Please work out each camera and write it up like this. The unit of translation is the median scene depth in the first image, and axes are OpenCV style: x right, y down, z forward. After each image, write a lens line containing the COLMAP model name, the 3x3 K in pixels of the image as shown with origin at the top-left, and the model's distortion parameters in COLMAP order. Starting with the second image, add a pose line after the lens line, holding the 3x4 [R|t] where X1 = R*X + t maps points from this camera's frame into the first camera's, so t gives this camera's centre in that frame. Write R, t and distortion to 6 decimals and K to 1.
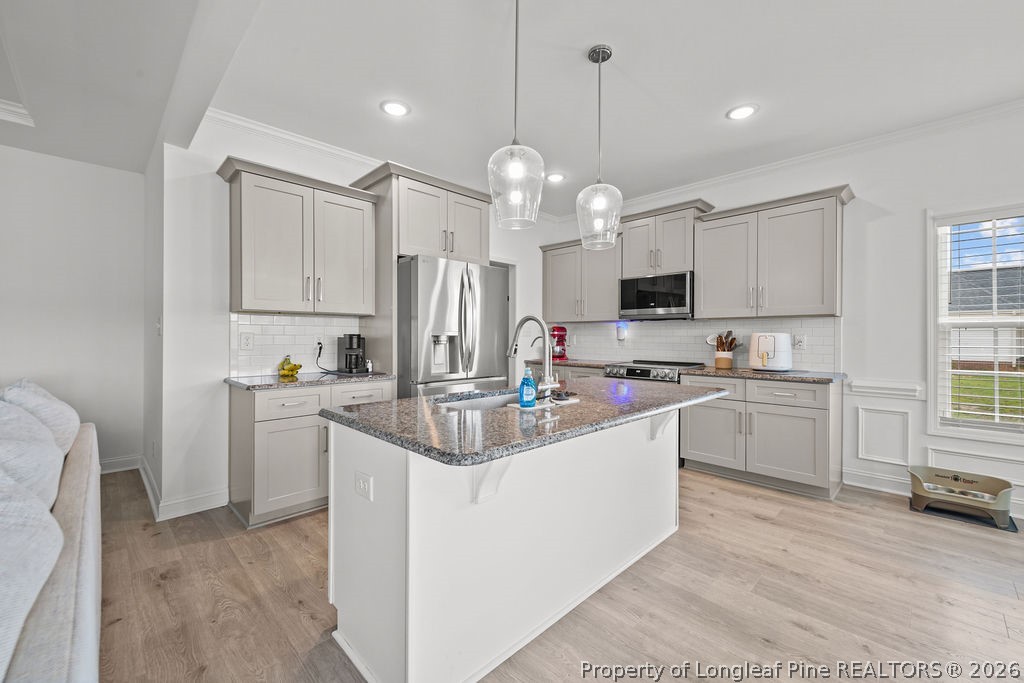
lens RADIAL K [[415.0, 0, 515.0], [0, 415.0, 337.4], [0, 0, 1]] dist [0.021924, -0.000027]
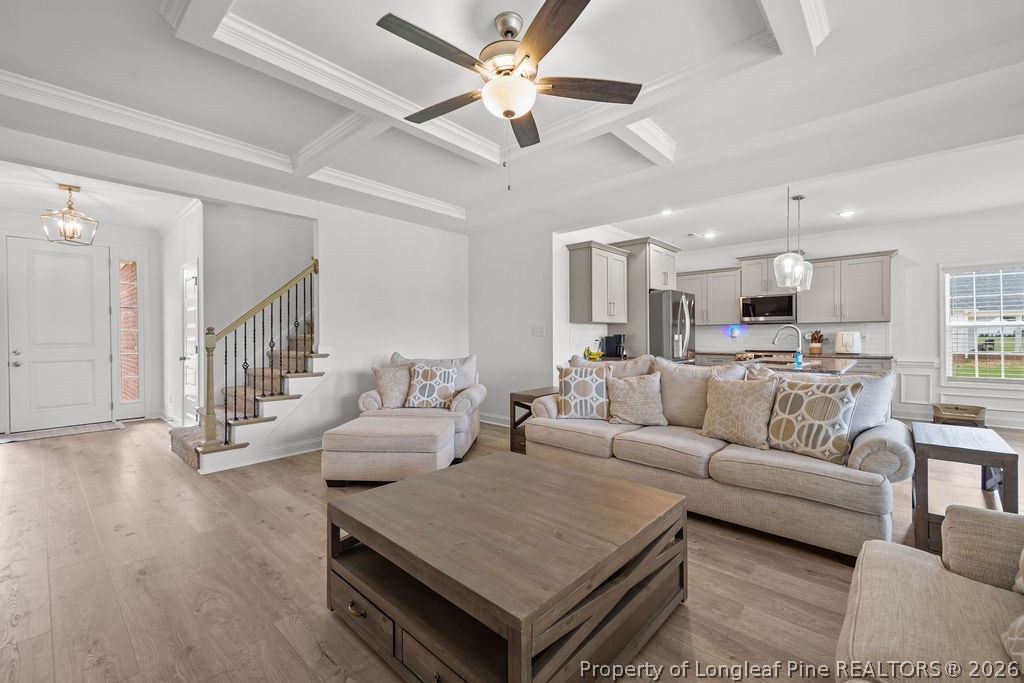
lens RADIAL K [[415.2, 0, 511.0], [0, 415.2, 336.3], [0, 0, 1]] dist [0.008517, -0.000641]
pose [[0.999022, -0.007069, 0.043658, -0.822500], [0.007265, 0.999964, -0.004339, 0.005852], [-0.043626, 0.004652, 0.999037, -0.623651]]
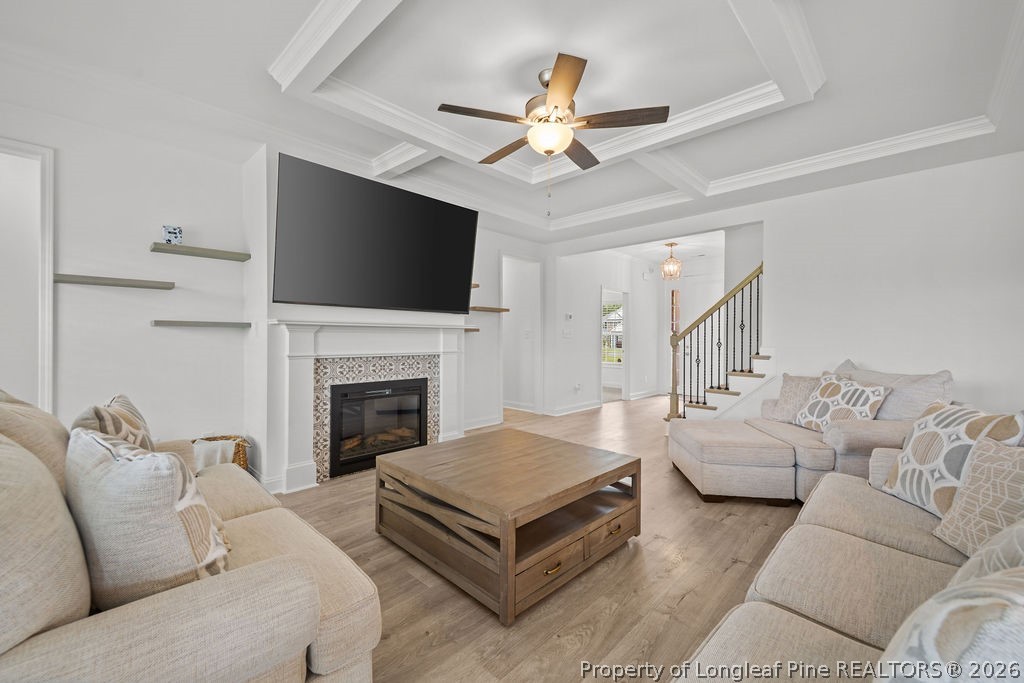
lens RADIAL K [[415.2, 0, 511.0], [0, 415.2, 336.3], [0, 0, 1]] dist [0.008517, -0.000641]
pose [[0.012709, -0.004572, -0.999909, -0.677658], [-0.009901, 0.999940, -0.004698, 0.005638], [0.999870, 0.009960, 0.012663, -0.521042]]
